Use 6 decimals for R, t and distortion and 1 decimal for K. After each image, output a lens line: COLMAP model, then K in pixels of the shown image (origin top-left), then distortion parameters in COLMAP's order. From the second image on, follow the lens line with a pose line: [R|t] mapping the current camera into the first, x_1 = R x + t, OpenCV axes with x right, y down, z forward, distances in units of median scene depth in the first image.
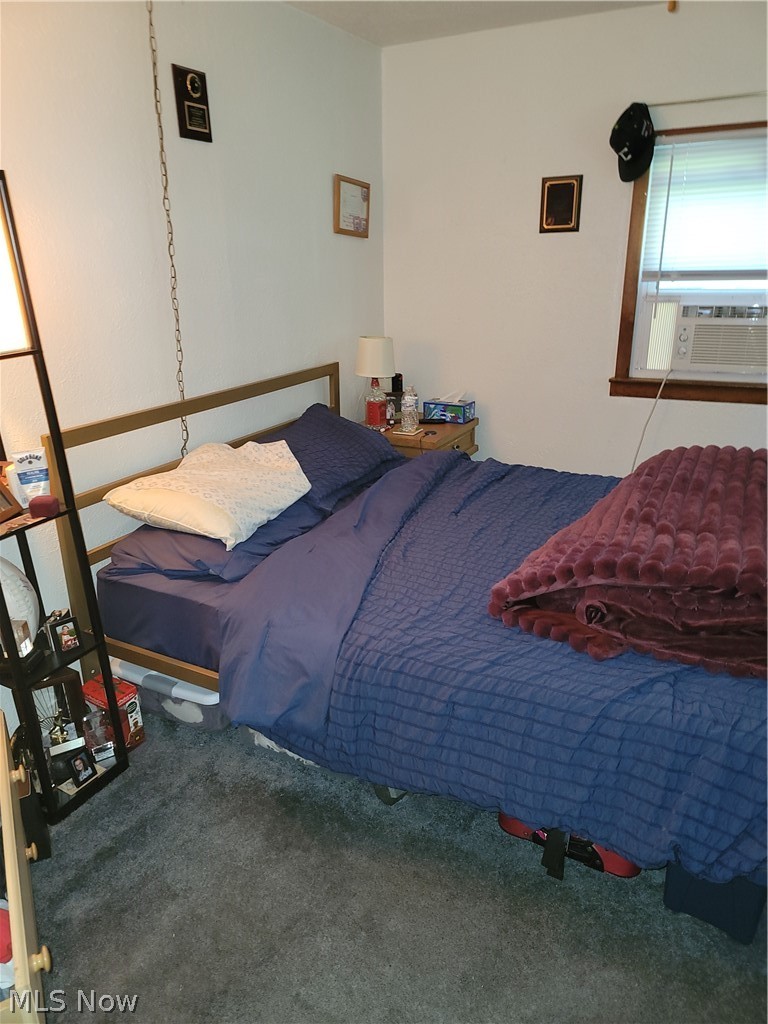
lens RADIAL K [[711.2, 0, 384.0], [0, 711.2, 512.0], [0, 0, 1]] dist [0.076938, -0.063639]
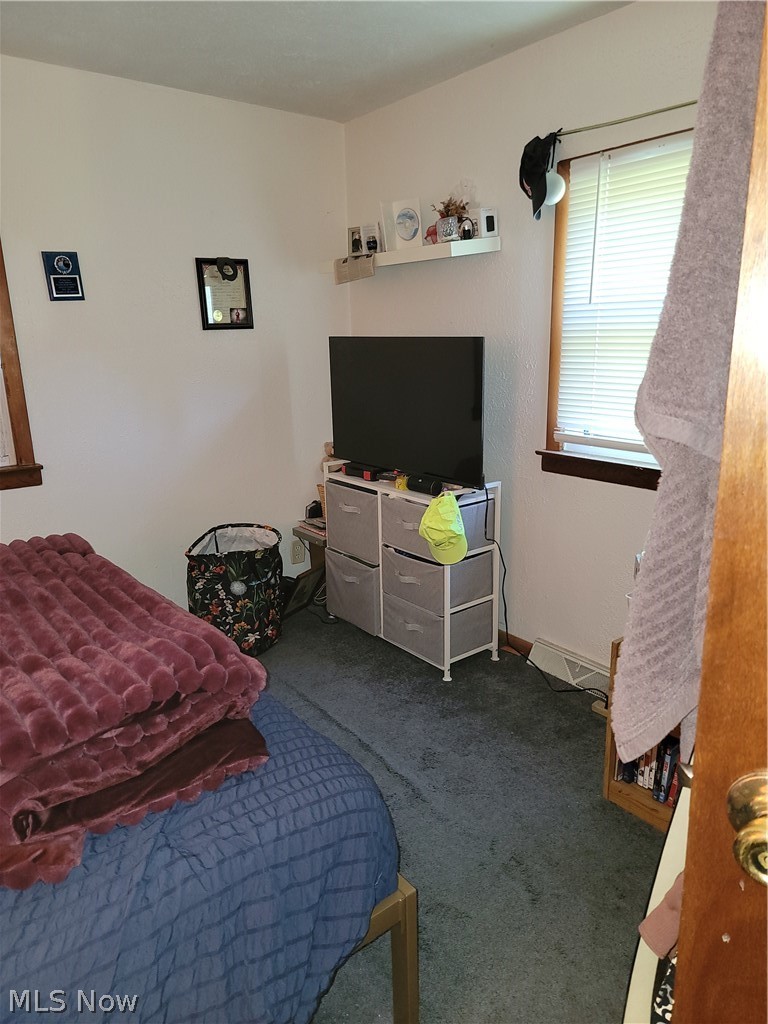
lens RADIAL K [[711.2, 0, 384.0], [0, 711.2, 512.0], [0, 0, 1]] dist [0.076938, -0.063639]
pose [[0.436005, -0.217229, 0.873333, -0.093905], [0.317530, 0.945152, 0.076569, -0.078801], [-0.842066, 0.243926, 0.481067, 0.325121]]
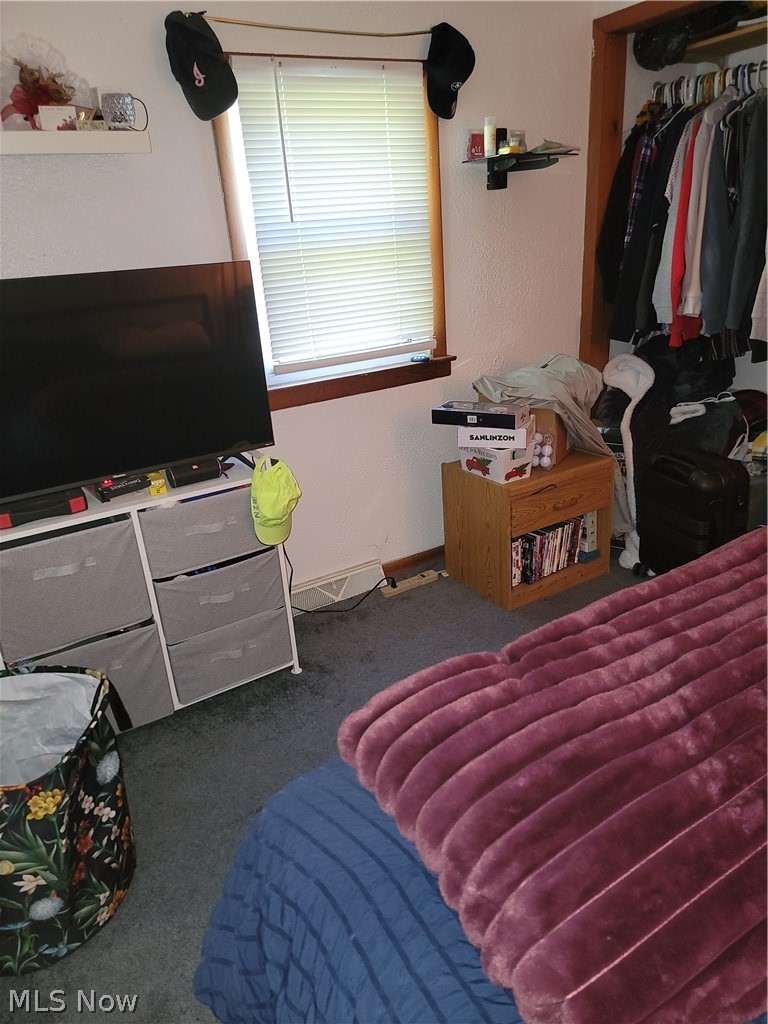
lens RADIAL K [[711.2, 0, 384.0], [0, 711.2, 512.0], [0, 0, 1]] dist [0.076938, -0.063639]
pose [[-0.849179, -0.116162, 0.515172, 0.173912], [0.257159, 0.761087, 0.595497, -0.310743], [-0.461264, 0.638164, -0.616427, 0.952684]]
